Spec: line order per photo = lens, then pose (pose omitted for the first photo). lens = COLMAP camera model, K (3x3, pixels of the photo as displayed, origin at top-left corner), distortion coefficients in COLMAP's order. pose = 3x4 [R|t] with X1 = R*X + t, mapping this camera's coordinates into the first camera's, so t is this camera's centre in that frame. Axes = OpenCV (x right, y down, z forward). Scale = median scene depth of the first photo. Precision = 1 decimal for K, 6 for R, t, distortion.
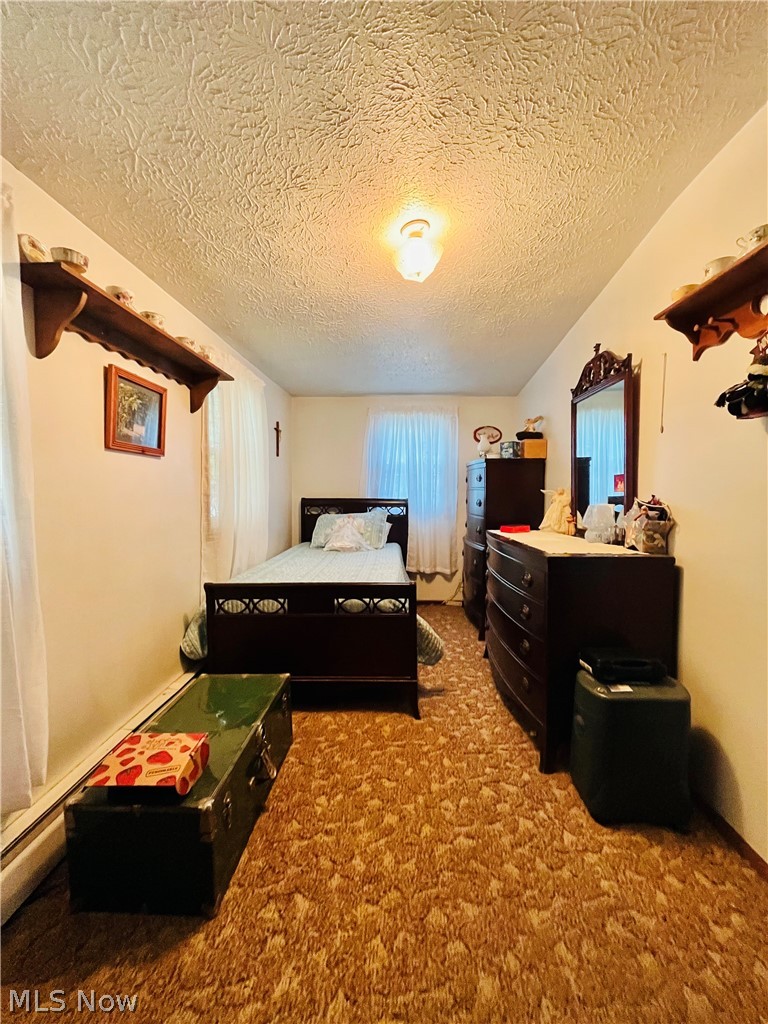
lens RADIAL K [[412.9, 0, 384.0], [0, 412.9, 512.0], [0, 0, 1]] dist [-0.004945, 0.000433]
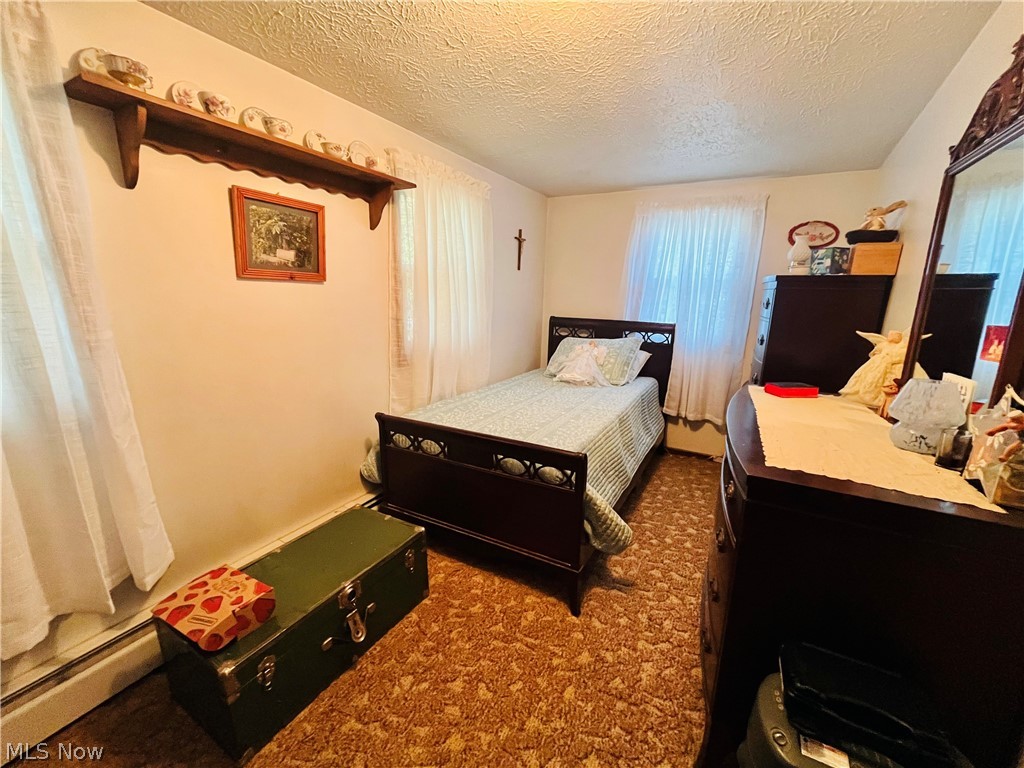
lens RADIAL K [[412.9, 0, 511.9], [0, 412.9, 388.1], [0, 0, 1]] dist [-0.004945, 0.000433]
pose [[0.890010, 0.122841, -0.439082, 0.270212], [-0.046489, 0.982452, 0.180627, -0.076118], [0.453565, -0.140347, 0.880103, 0.290916]]
